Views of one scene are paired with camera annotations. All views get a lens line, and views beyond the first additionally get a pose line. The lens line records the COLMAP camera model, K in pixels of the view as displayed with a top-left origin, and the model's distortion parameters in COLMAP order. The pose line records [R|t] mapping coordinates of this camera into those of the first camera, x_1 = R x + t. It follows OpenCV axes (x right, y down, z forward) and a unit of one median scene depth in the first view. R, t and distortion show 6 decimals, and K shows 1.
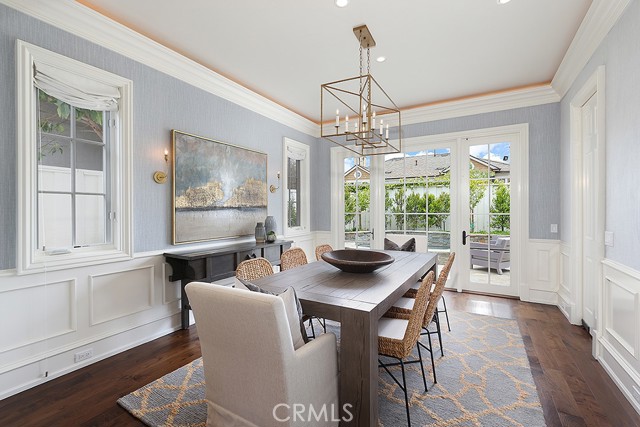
lens RADIAL K [[284.6, 0, 323.2], [0, 284.6, 209.2], [0, 0, 1]] dist [0.002846, 0.000259]
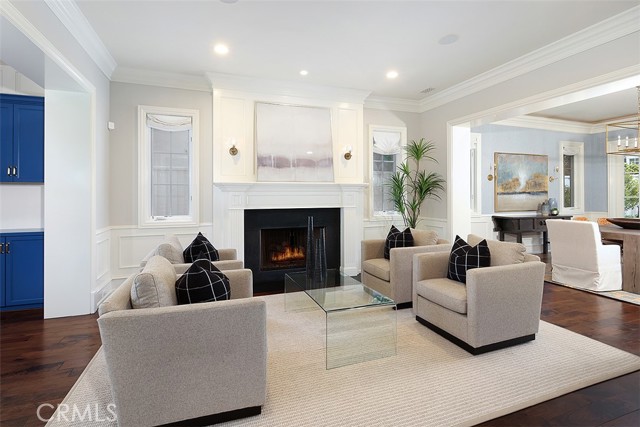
lens RADIAL K [[301.4, 0, 303.4], [0, 301.4, 196.8], [0, 0, 1]] dist [-0.001216, 0.000411]
pose [[0.740092, -0.001764, -0.672503, -0.093094], [0.005242, 0.999981, 0.003146, 0.005781], [0.672485, -0.005854, 0.740088, -1.050609]]
